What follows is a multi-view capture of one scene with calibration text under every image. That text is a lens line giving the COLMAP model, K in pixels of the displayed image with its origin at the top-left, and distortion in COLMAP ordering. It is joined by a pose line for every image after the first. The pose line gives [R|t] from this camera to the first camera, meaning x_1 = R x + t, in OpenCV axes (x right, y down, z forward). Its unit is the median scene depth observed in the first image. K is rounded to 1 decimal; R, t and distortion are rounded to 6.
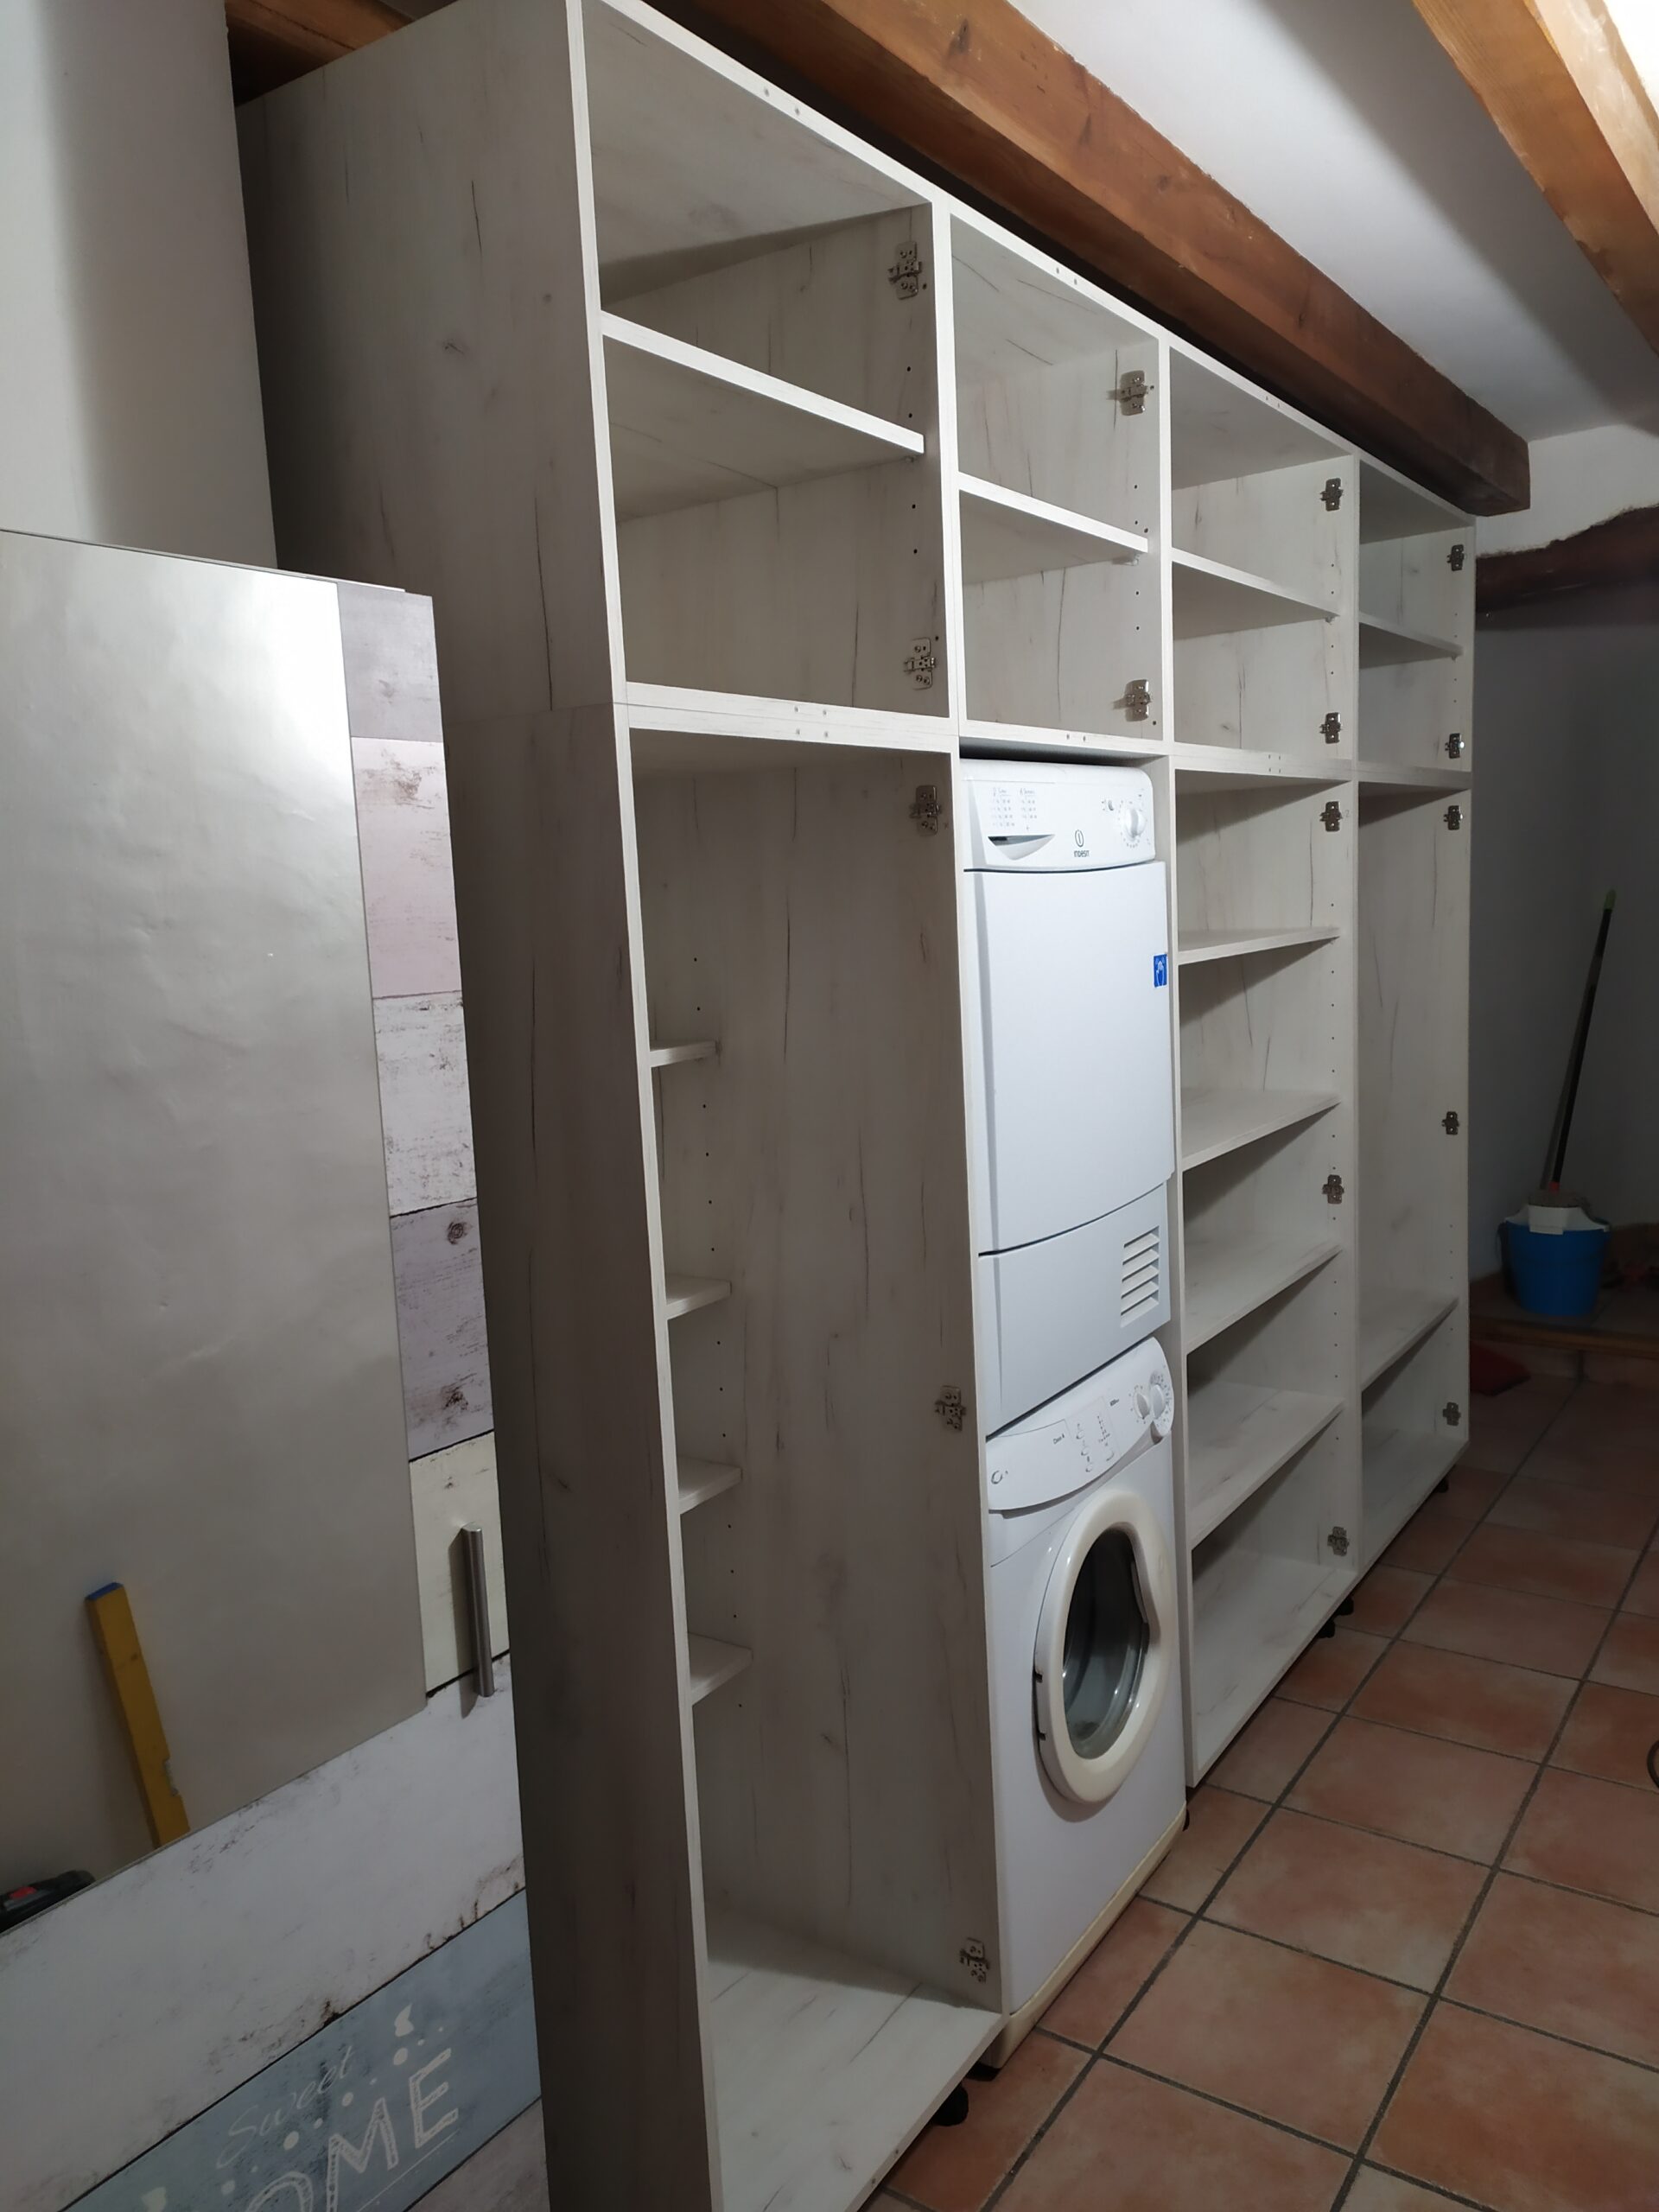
lens RADIAL K [[1650.8, 0, 816.7], [0, 1650.8, 1111.7], [0, 0, 1]] dist [0.014283, 0.000348]
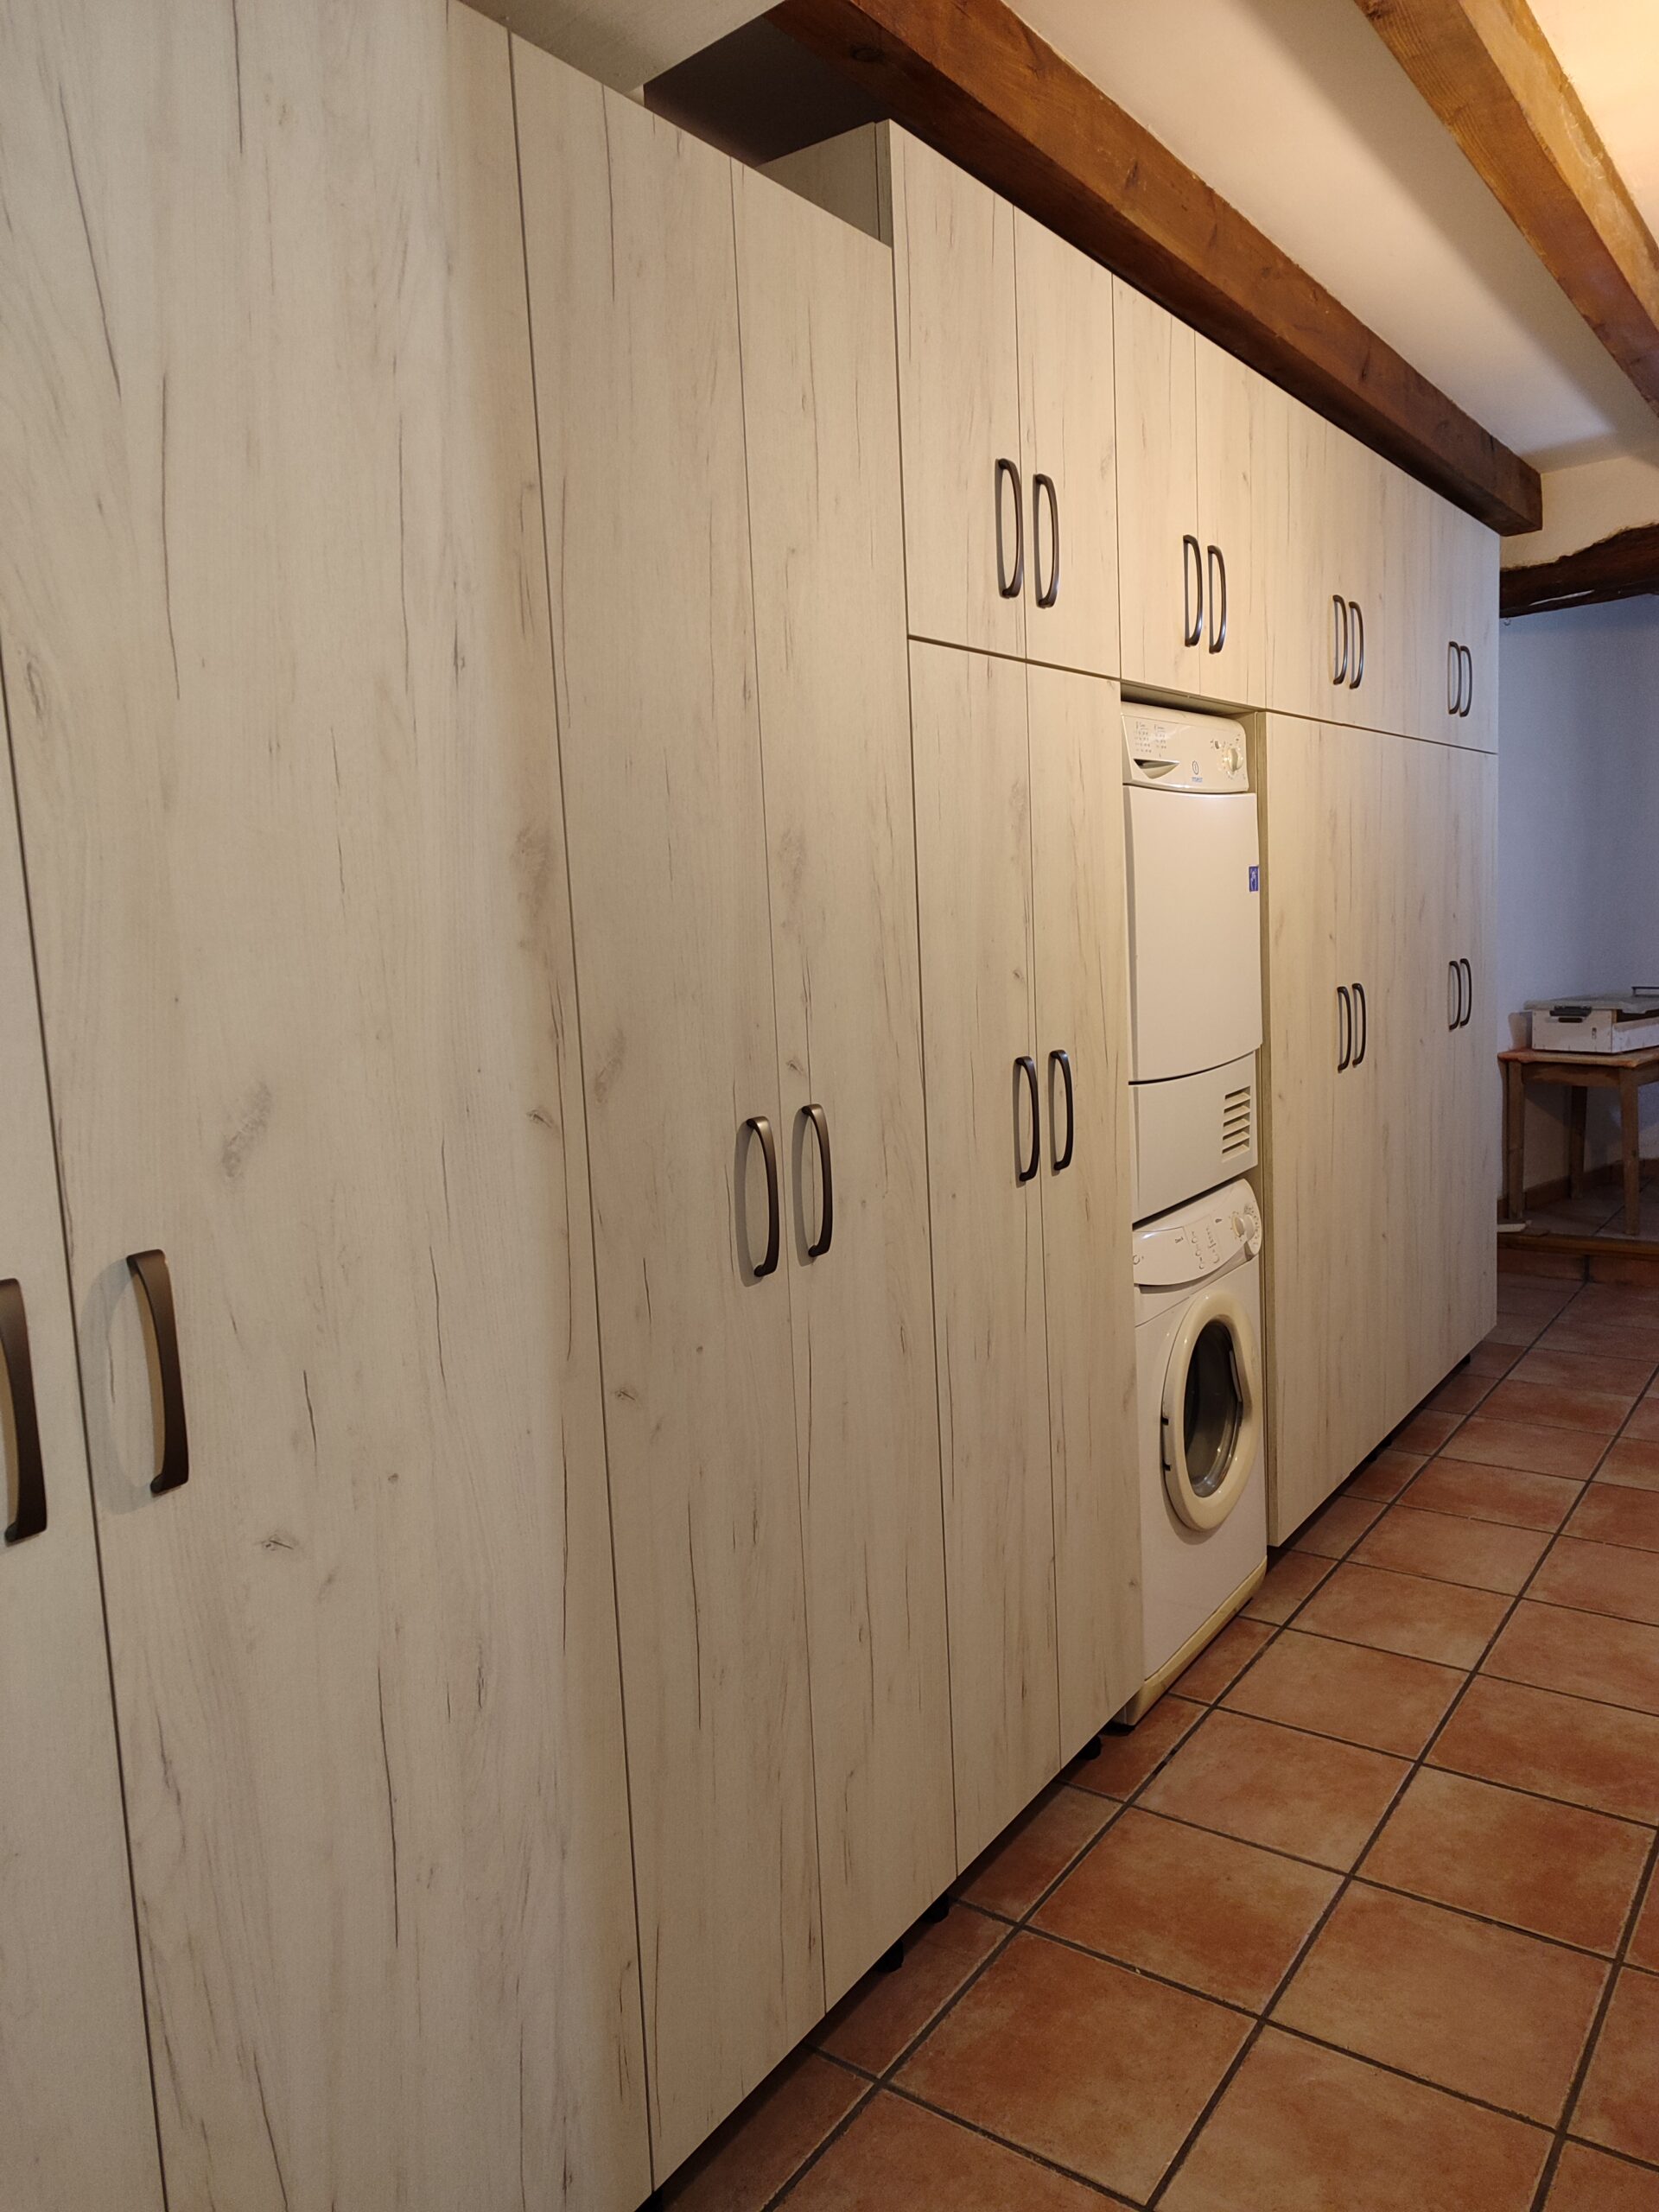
lens RADIAL K [[1570.6, 0, 829.5], [0, 1570.6, 1106.0], [0, 0, 1]] dist [0.033663, -0.029203]
pose [[0.999912, 0.002104, -0.013094, -0.106296], [-0.002239, 0.999944, -0.010321, 0.101847], [0.013071, 0.010349, 0.999861, -0.224731]]
